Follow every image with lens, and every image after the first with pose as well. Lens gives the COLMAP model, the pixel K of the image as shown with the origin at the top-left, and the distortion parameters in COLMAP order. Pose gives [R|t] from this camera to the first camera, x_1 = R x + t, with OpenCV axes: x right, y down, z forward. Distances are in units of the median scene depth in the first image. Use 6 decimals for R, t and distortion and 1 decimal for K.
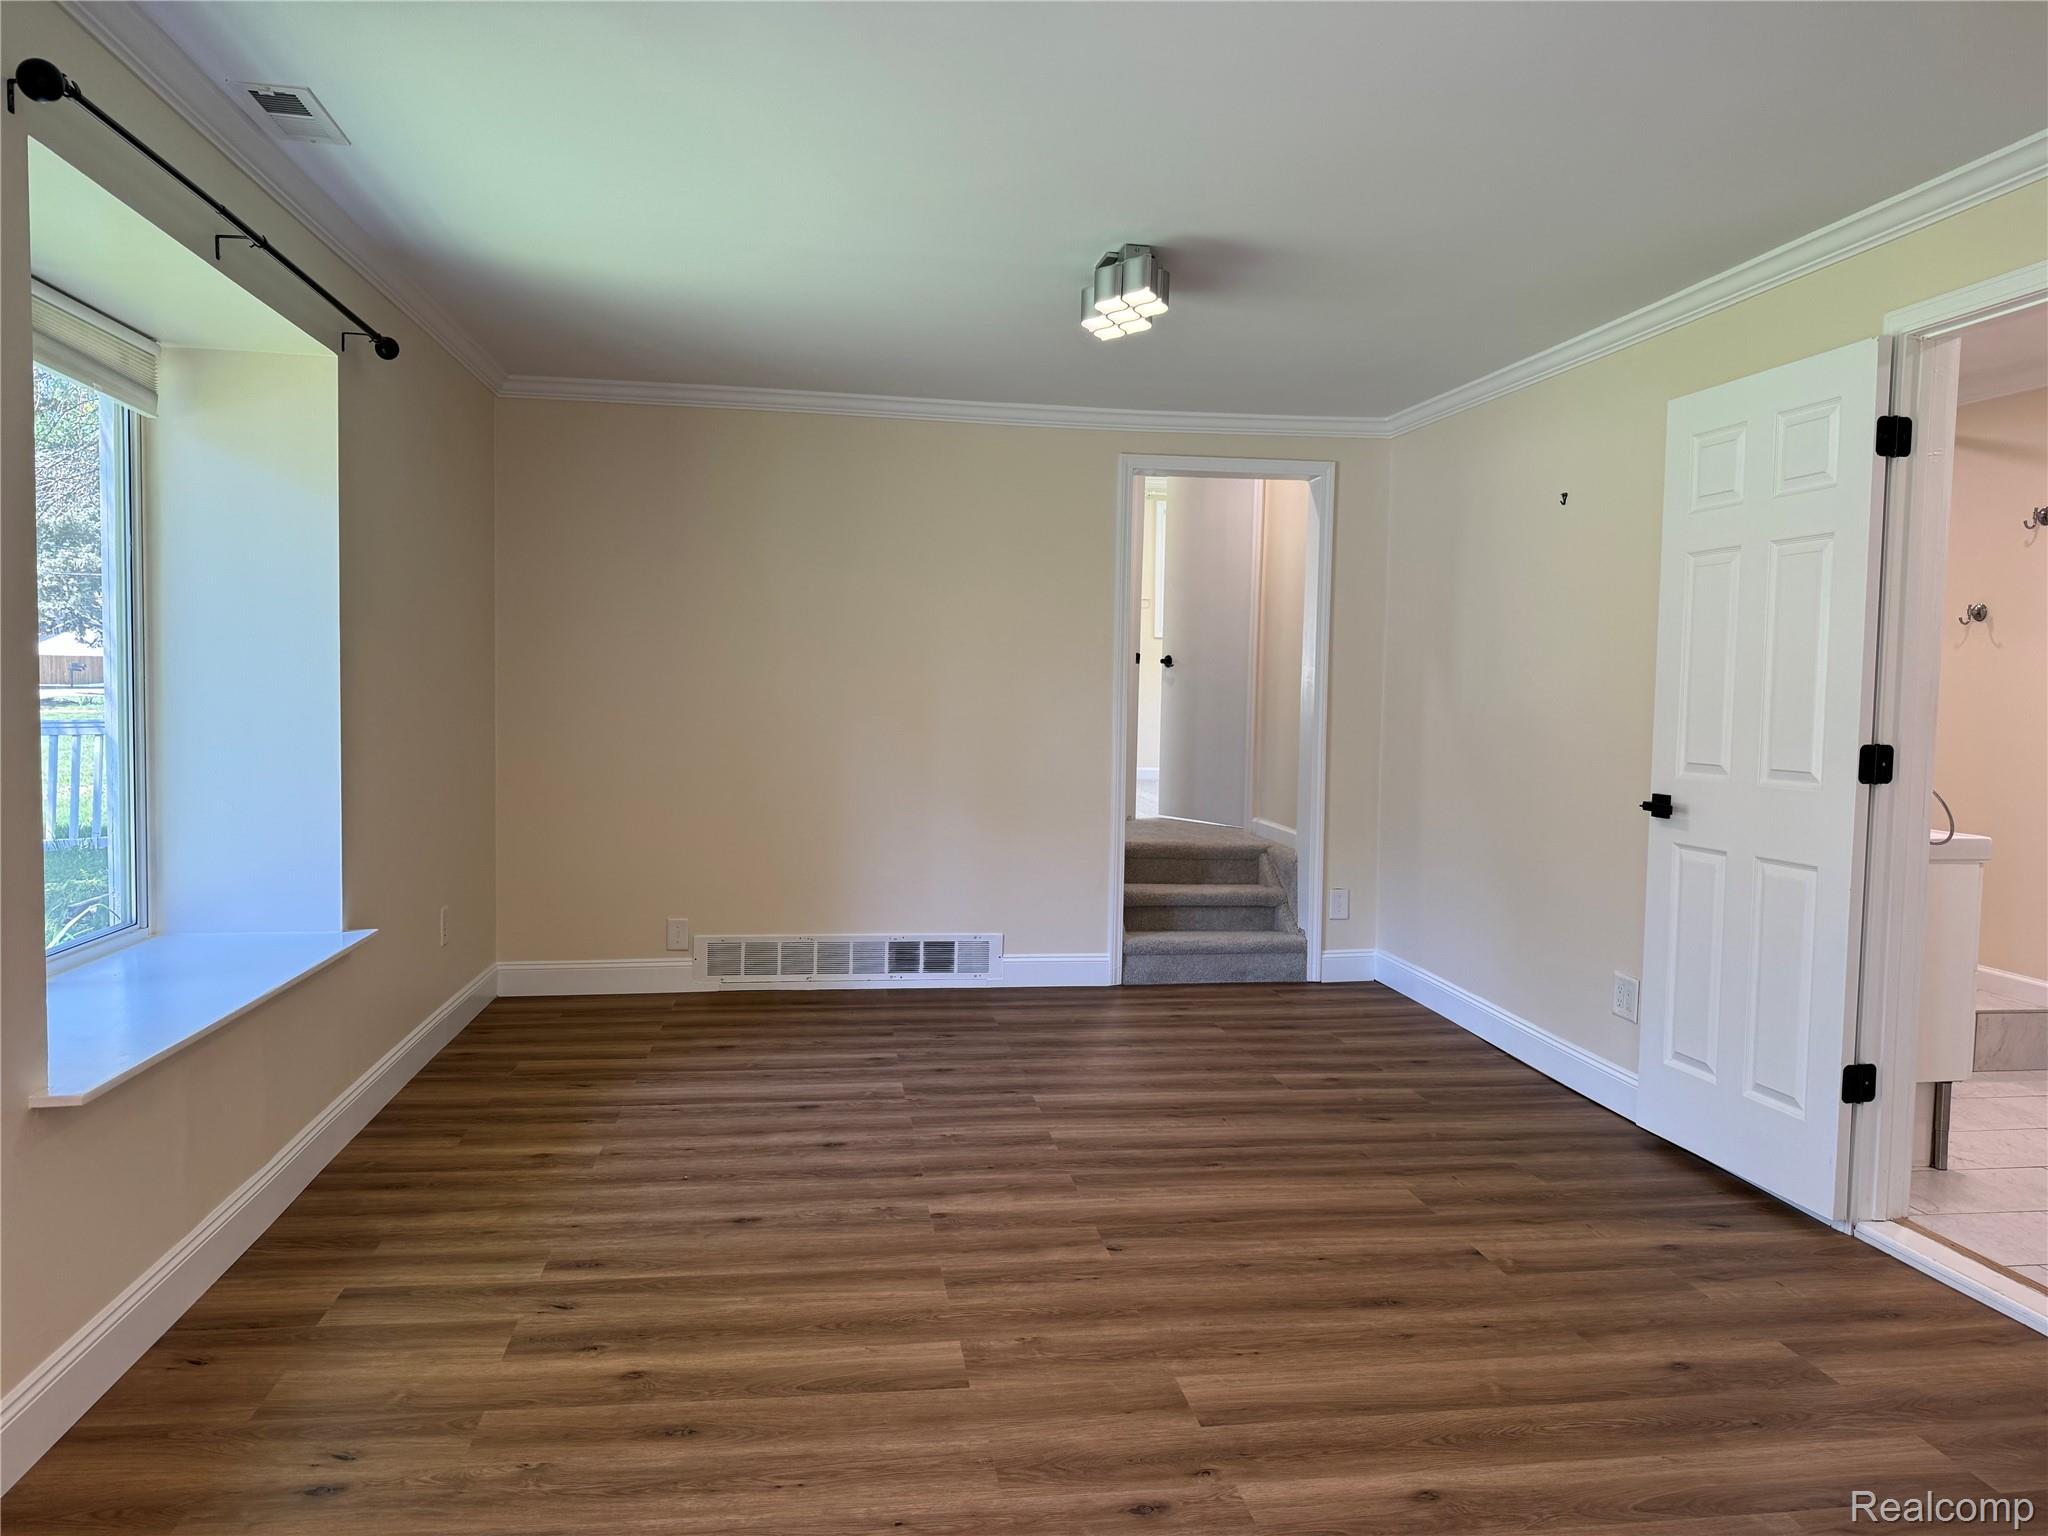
lens RADIAL K [[1450.6, 0, 1018.8], [0, 1450.6, 781.5], [0, 0, 1]] dist [0.055044, -0.058586]
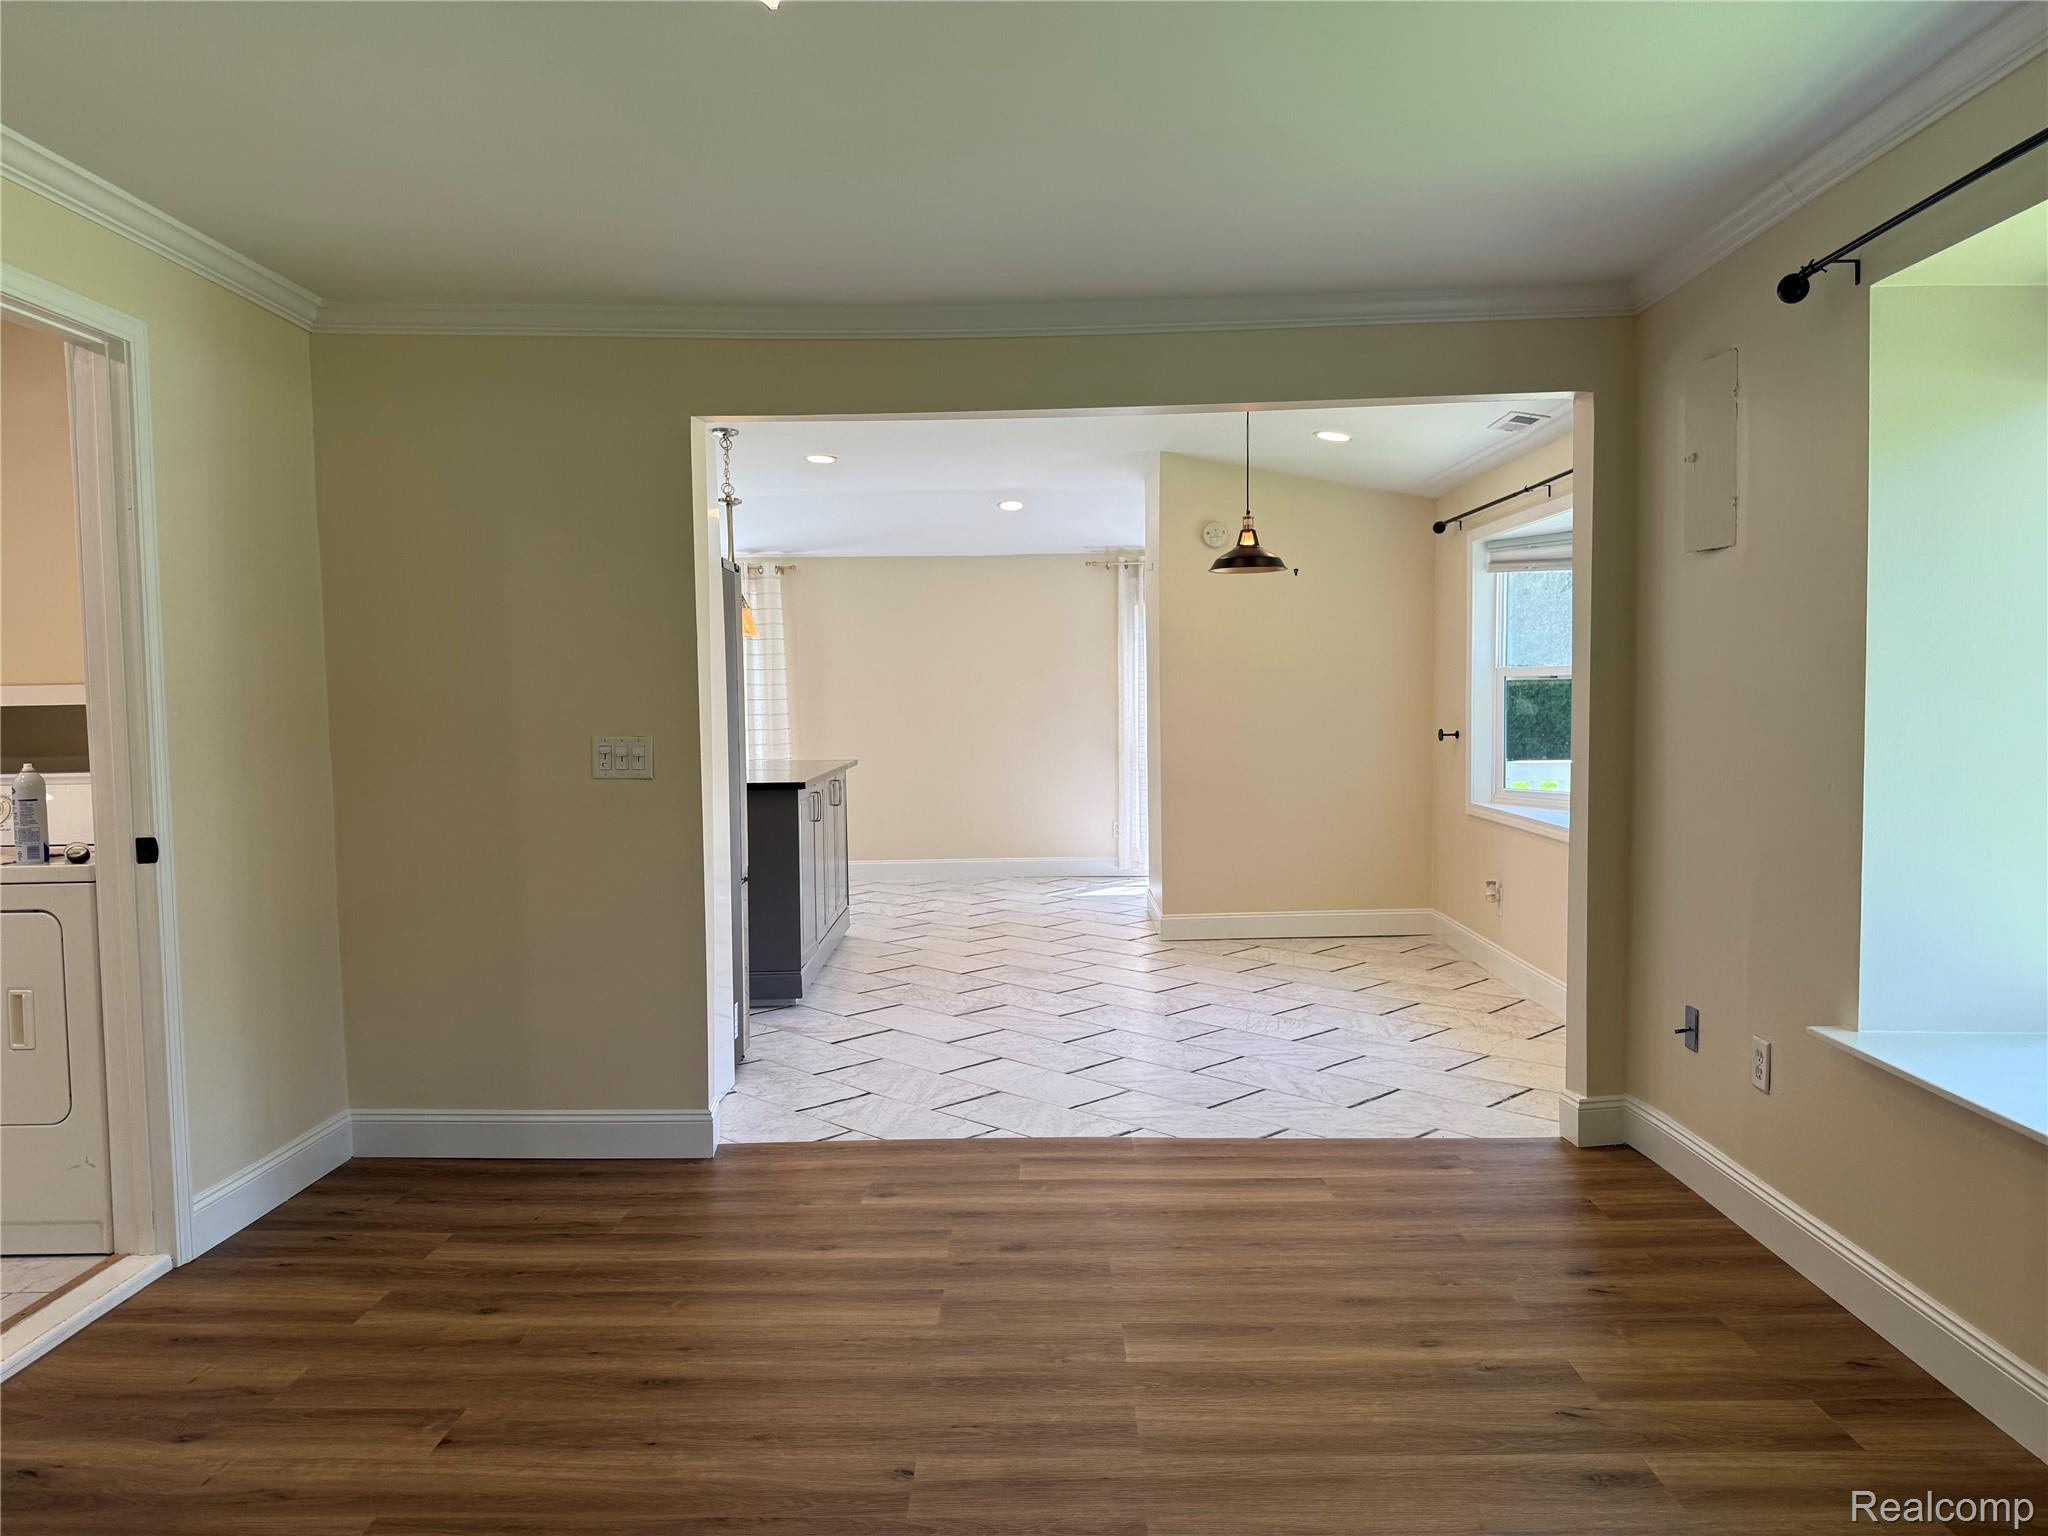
lens RADIAL K [[1450.6, 0, 1009.7], [0, 1450.6, 757.4], [0, 0, 1]] dist [0.055044, -0.058586]
pose [[-0.985282, -0.015384, 0.170244, -0.122707], [0.003566, 0.993876, 0.110447, -0.139204], [-0.170901, 0.109428, -0.979193, 1.898010]]
